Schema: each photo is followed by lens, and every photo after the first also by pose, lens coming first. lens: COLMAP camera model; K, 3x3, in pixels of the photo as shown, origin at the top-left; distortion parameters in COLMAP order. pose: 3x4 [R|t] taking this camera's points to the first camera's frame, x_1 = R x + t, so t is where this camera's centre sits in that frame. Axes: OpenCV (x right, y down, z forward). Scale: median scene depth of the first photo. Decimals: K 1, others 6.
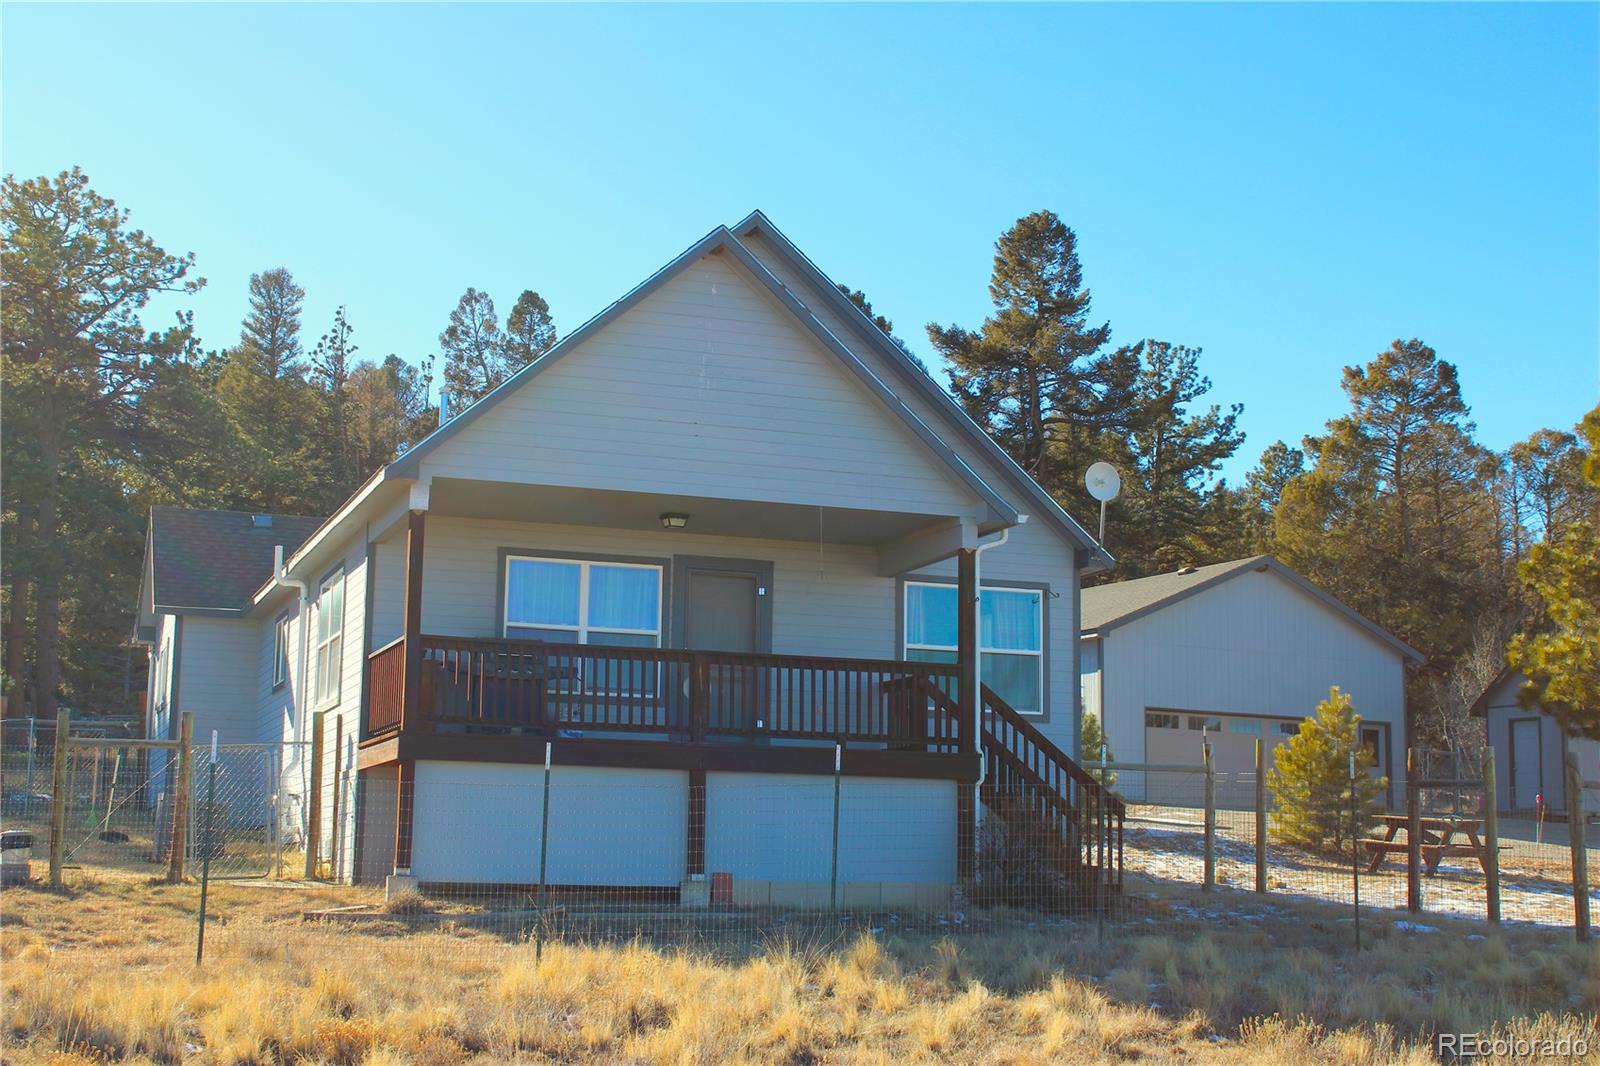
lens RADIAL K [[2303.6, 0, 800.0], [0, 2303.6, 533.0], [0, 0, 1]] dist [-0.034779, 0.088451]
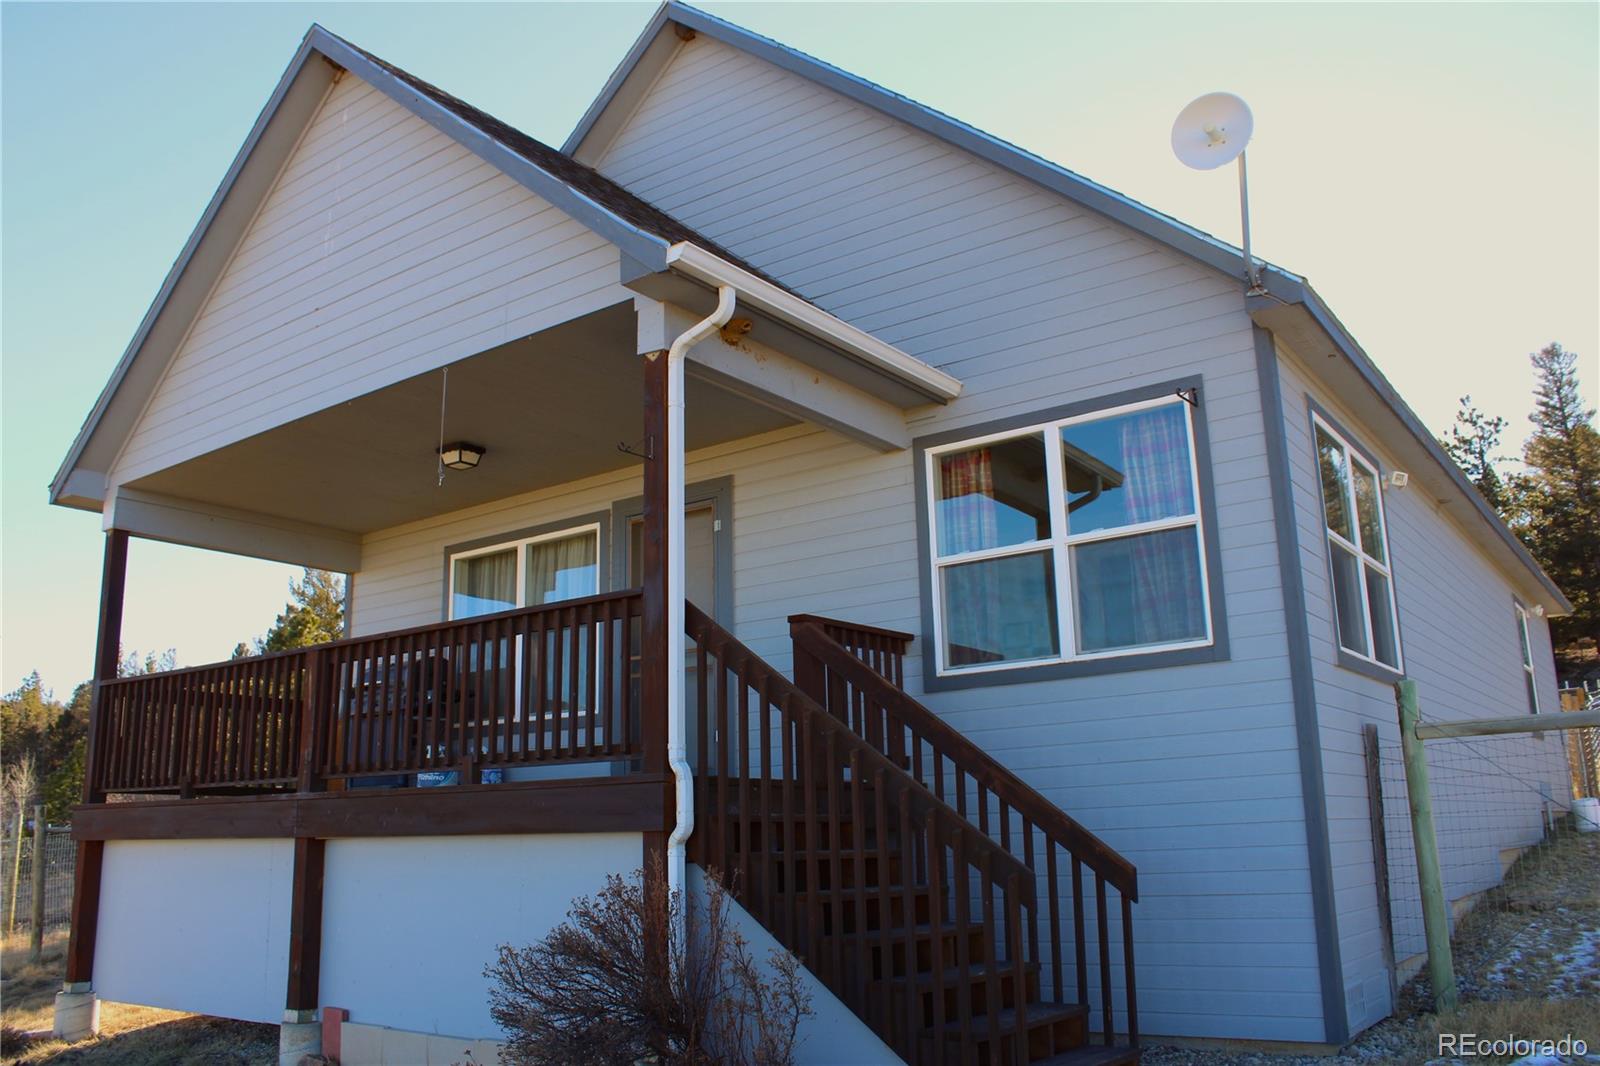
lens RADIAL K [[1314.3, 0, 858.9], [0, 1314.3, 532.9], [0, 0, 1]] dist [-0.141701, 0.097811]
pose [[0.557528, -0.217634, -0.801123, 0.283191], [0.164591, 0.974846, -0.150283, 0.084684], [0.813678, -0.048071, 0.579324, 0.787892]]
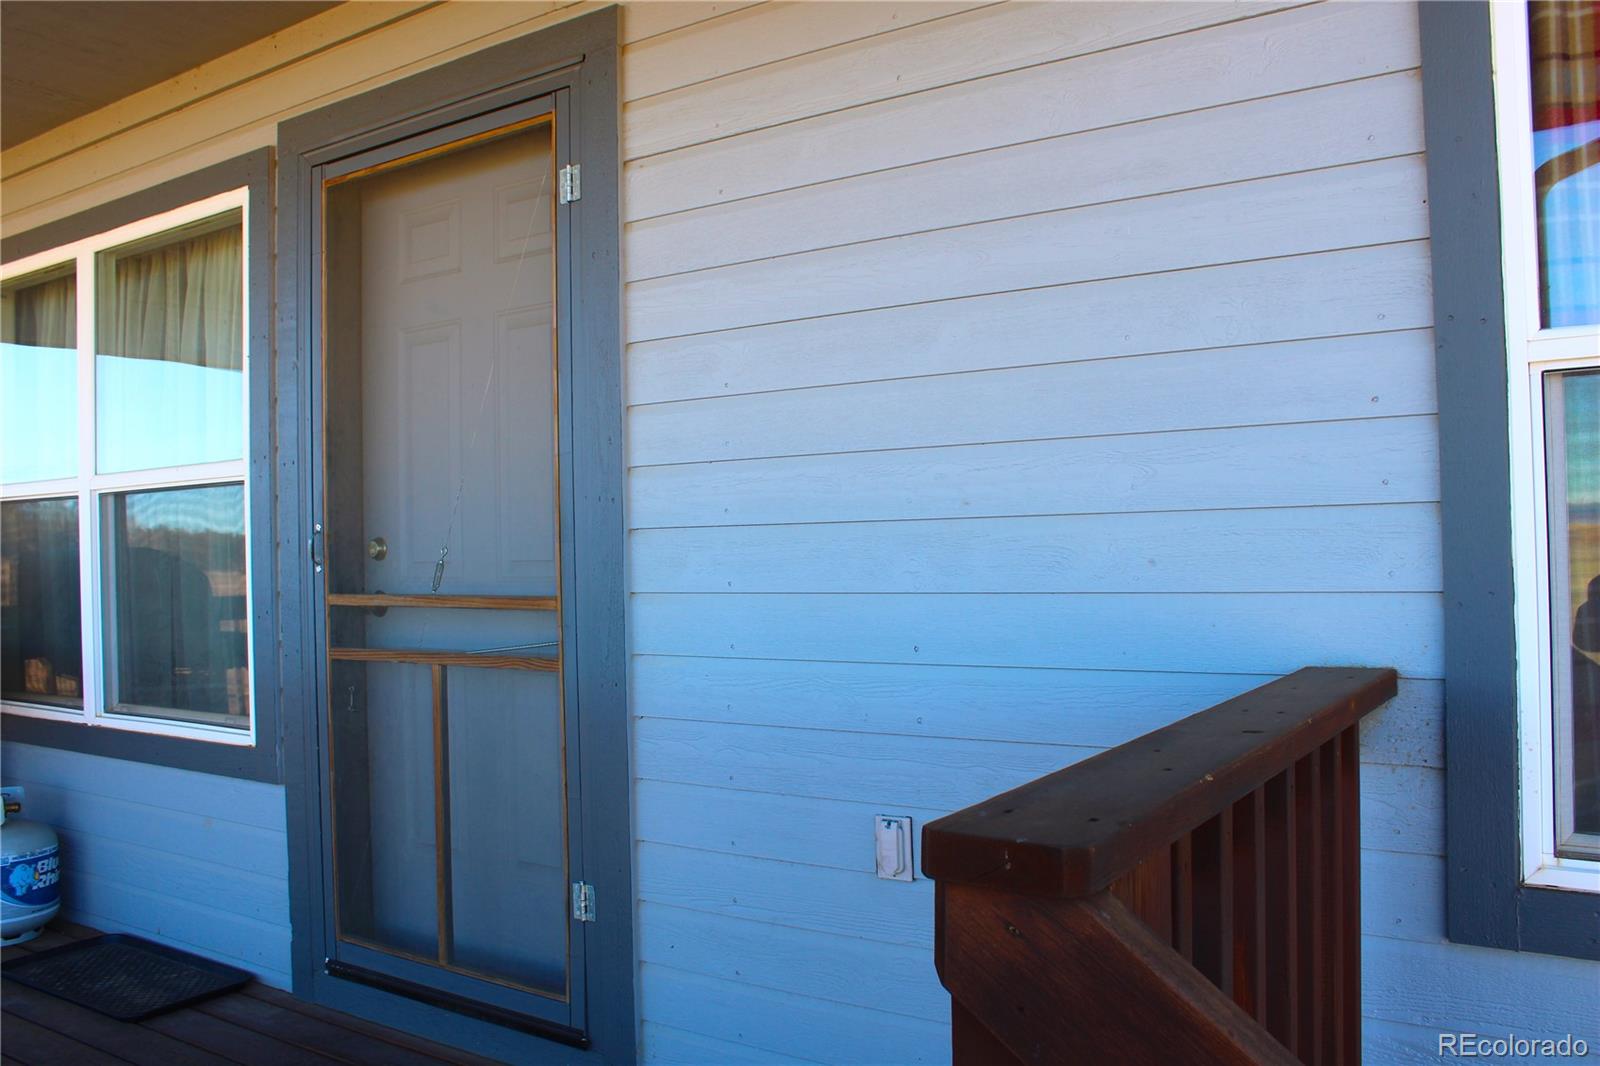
lens RADIAL K [[1314.3, 0, 858.9], [0, 1314.3, 532.9], [0, 0, 1]] dist [-0.141701, 0.097811]
pose [[0.578395, -0.034159, -0.815042, 0.077365], [0.154823, 0.985560, 0.068565, 0.047454], [0.800930, -0.165845, 0.575331, 0.914983]]
